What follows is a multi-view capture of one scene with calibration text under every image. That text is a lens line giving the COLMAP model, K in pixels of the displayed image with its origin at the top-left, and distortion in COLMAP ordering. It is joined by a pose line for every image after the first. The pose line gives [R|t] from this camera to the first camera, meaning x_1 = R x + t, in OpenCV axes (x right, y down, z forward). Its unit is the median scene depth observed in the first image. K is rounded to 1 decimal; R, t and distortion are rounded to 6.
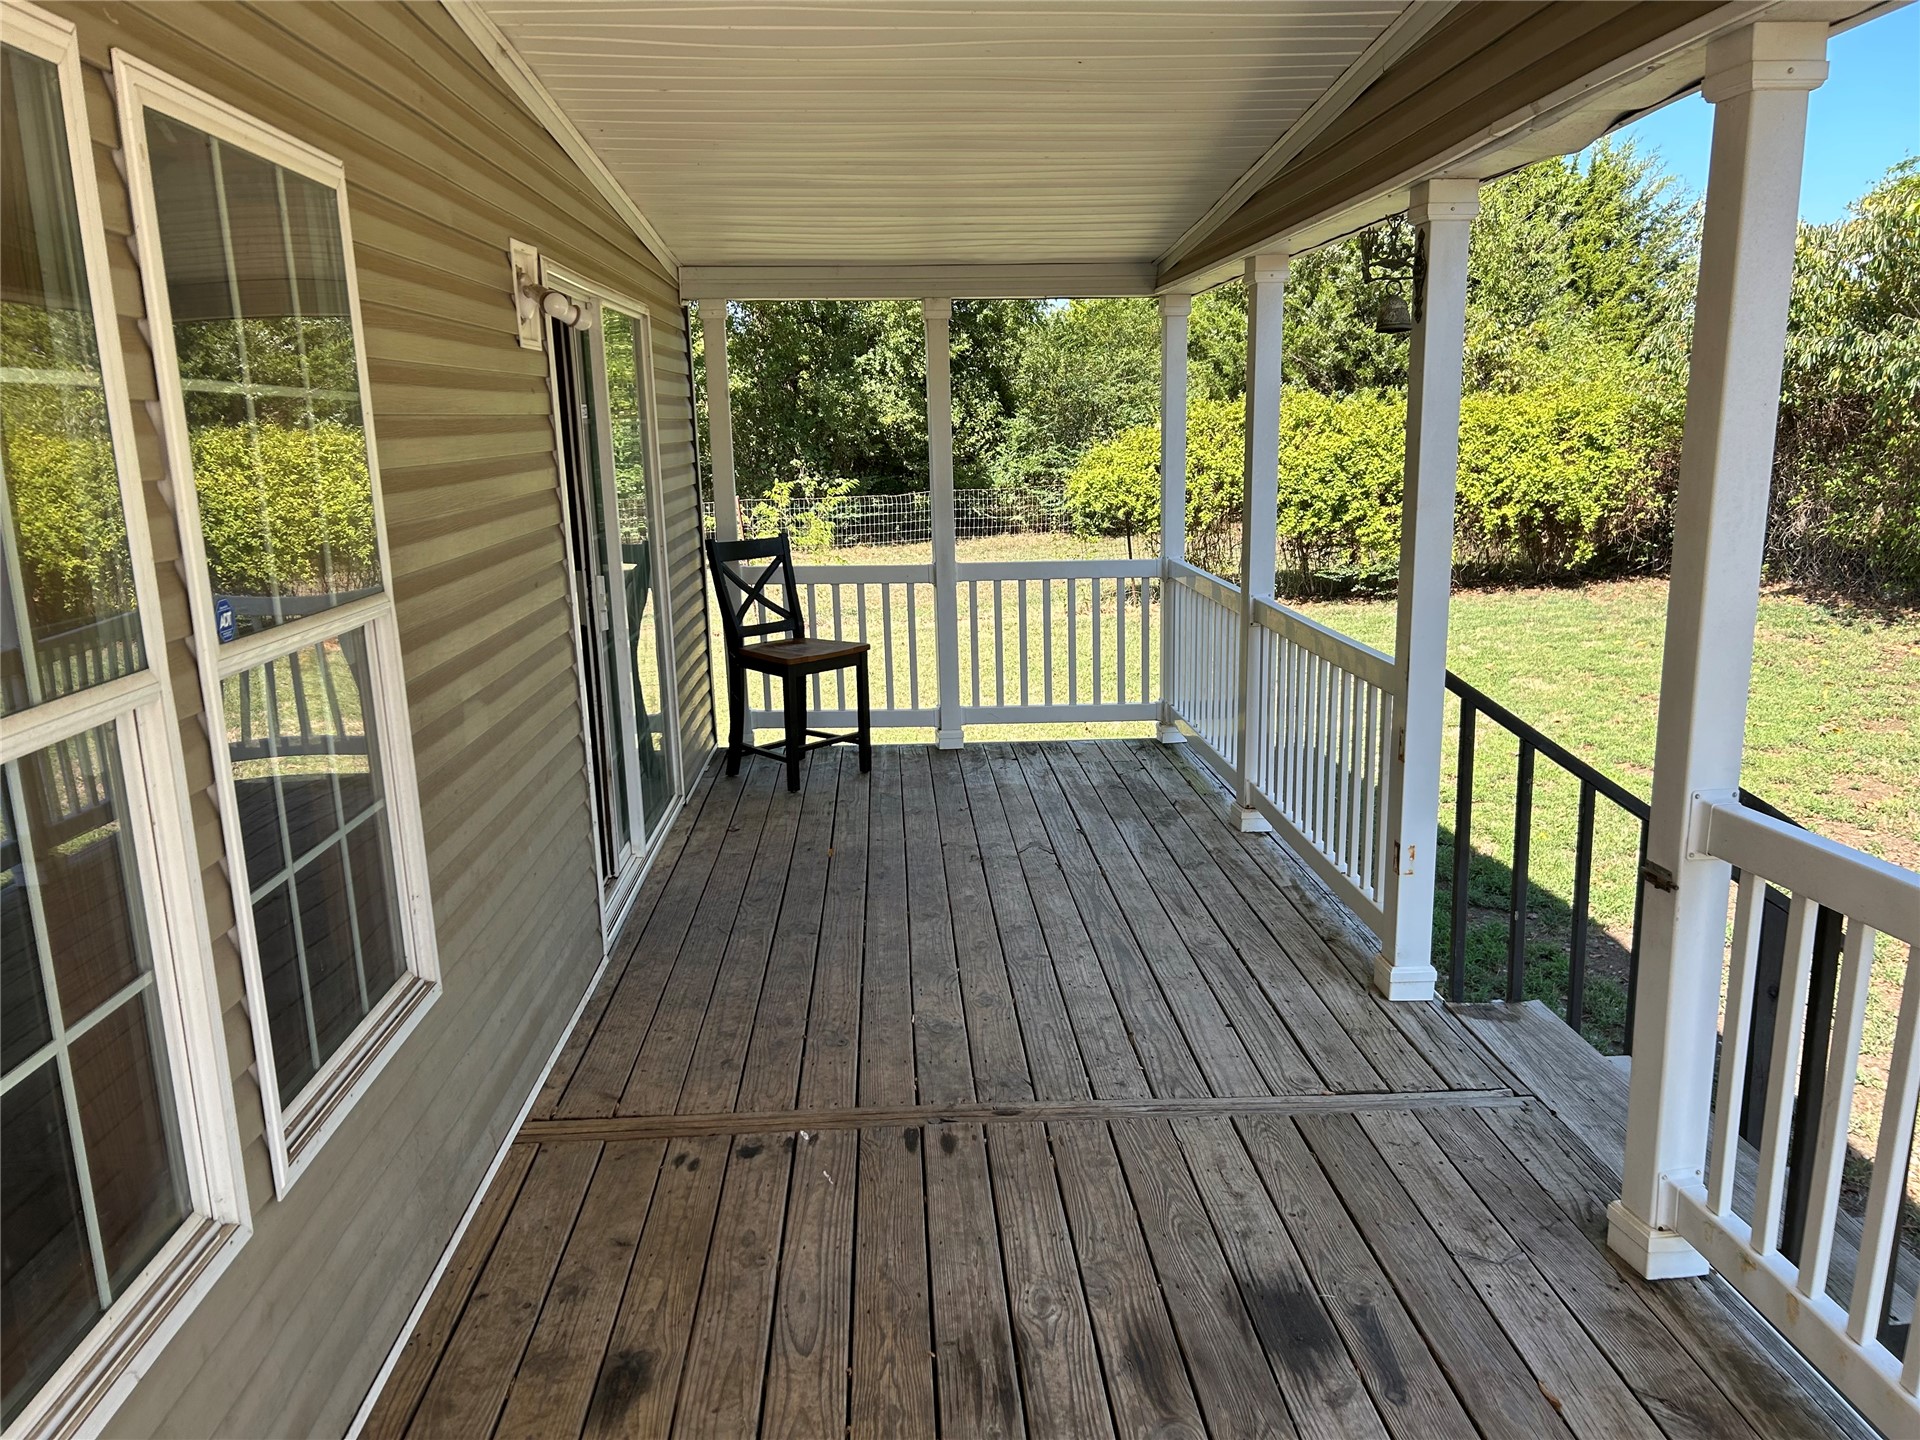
lens RADIAL K [[1443.0, 0, 961.3], [0, 1443.0, 728.2], [0, 0, 1]] dist [0.061883, -0.069410]
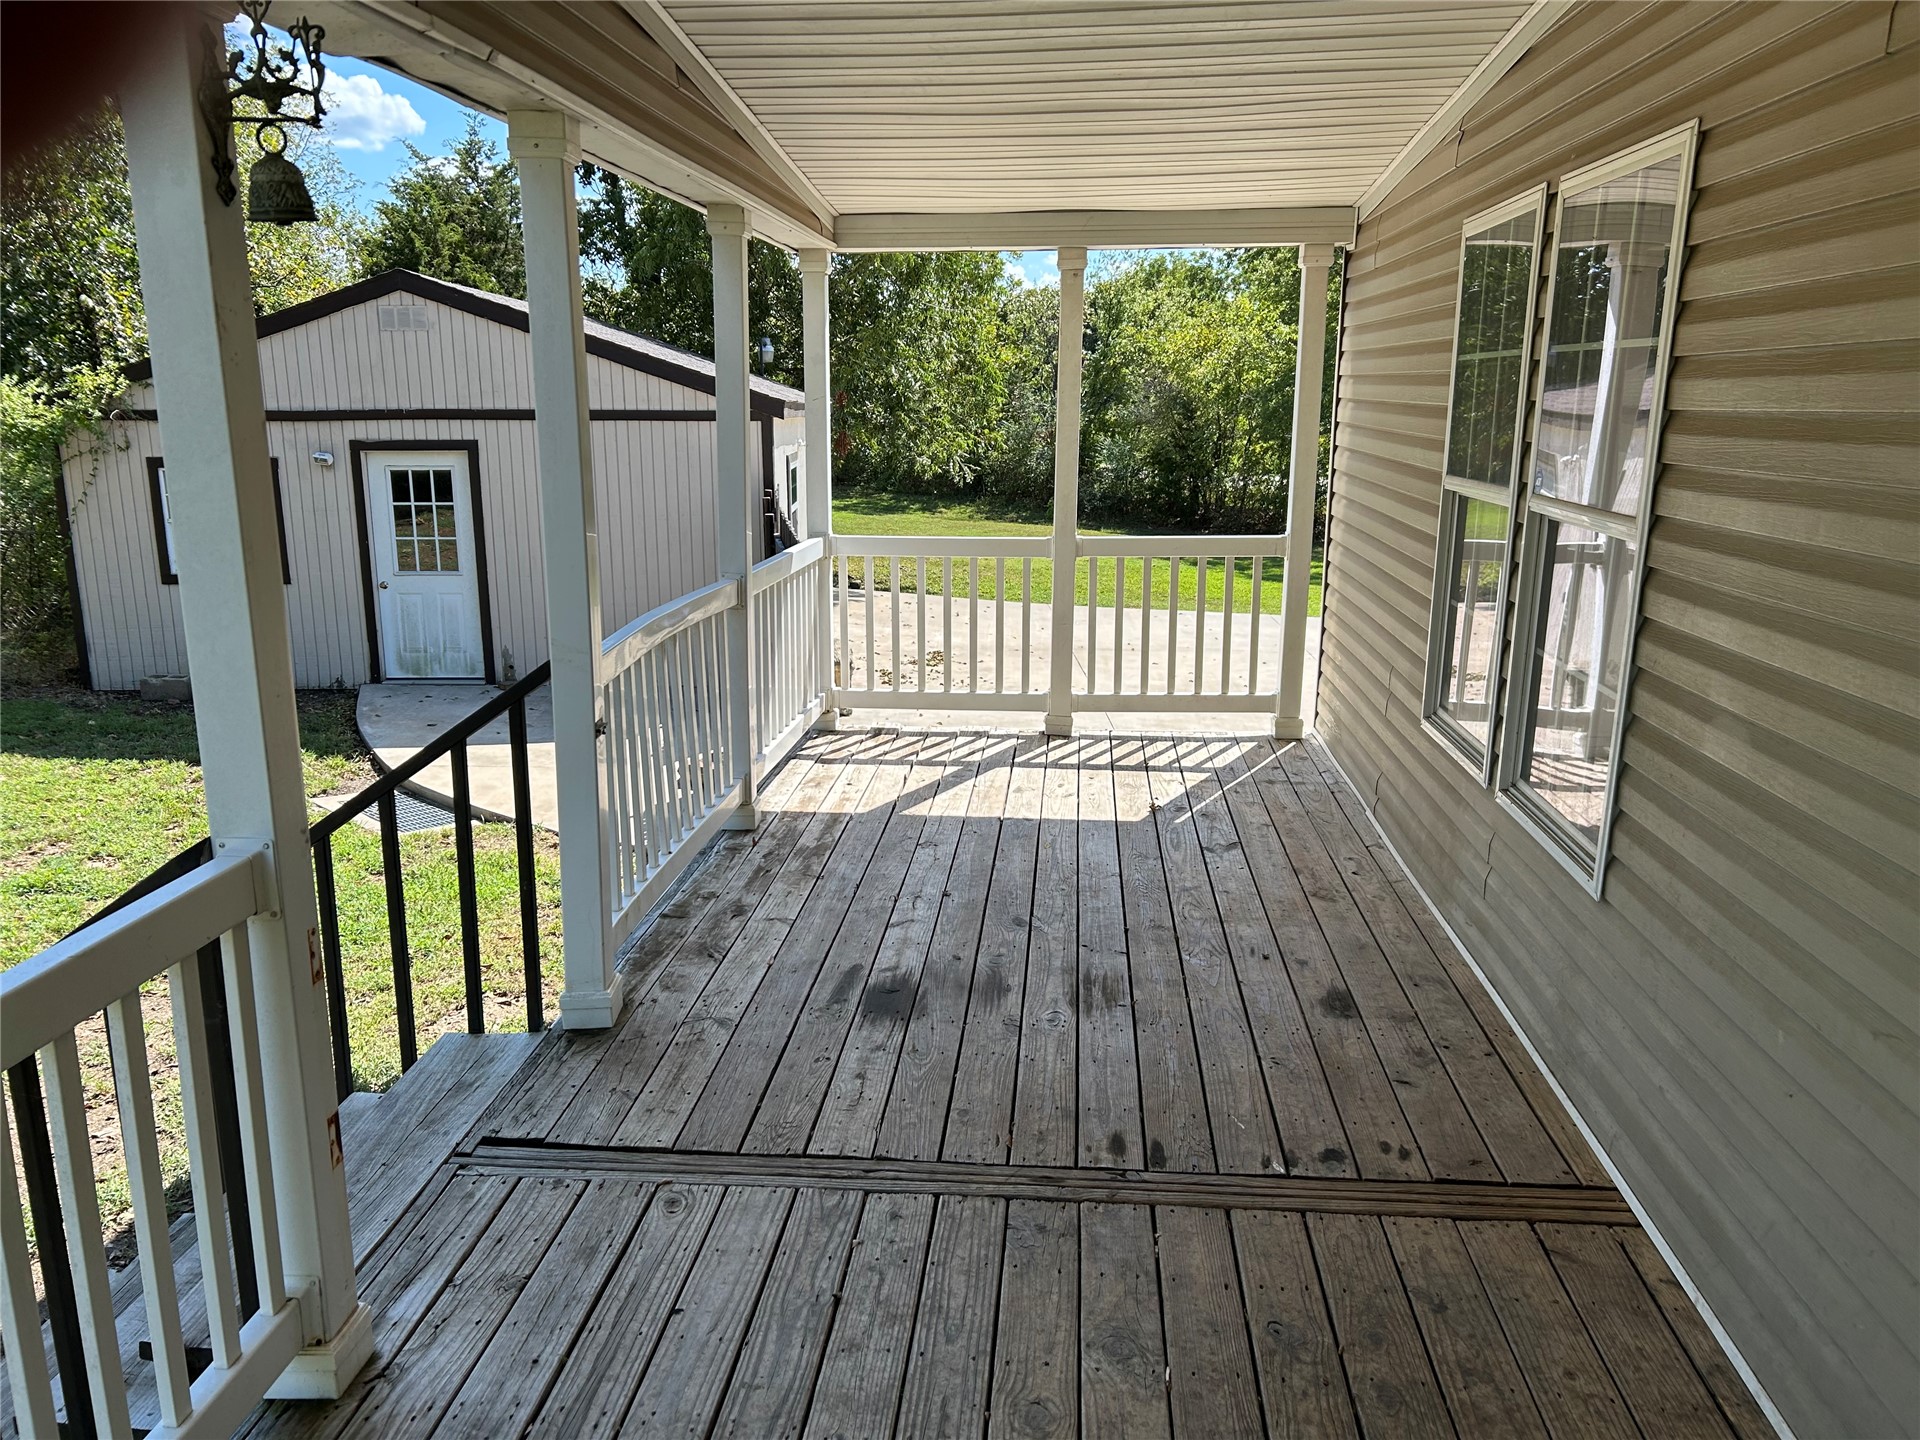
lens RADIAL K [[1443.0, 0, 960.8], [0, 1443.0, 725.5], [0, 0, 1]] dist [0.061883, -0.069410]
pose [[-0.990372, -0.007743, 0.138212, -0.039804], [0.051509, 0.906125, 0.419862, -0.396494], [-0.128489, 0.422938, -0.897003, 1.909050]]
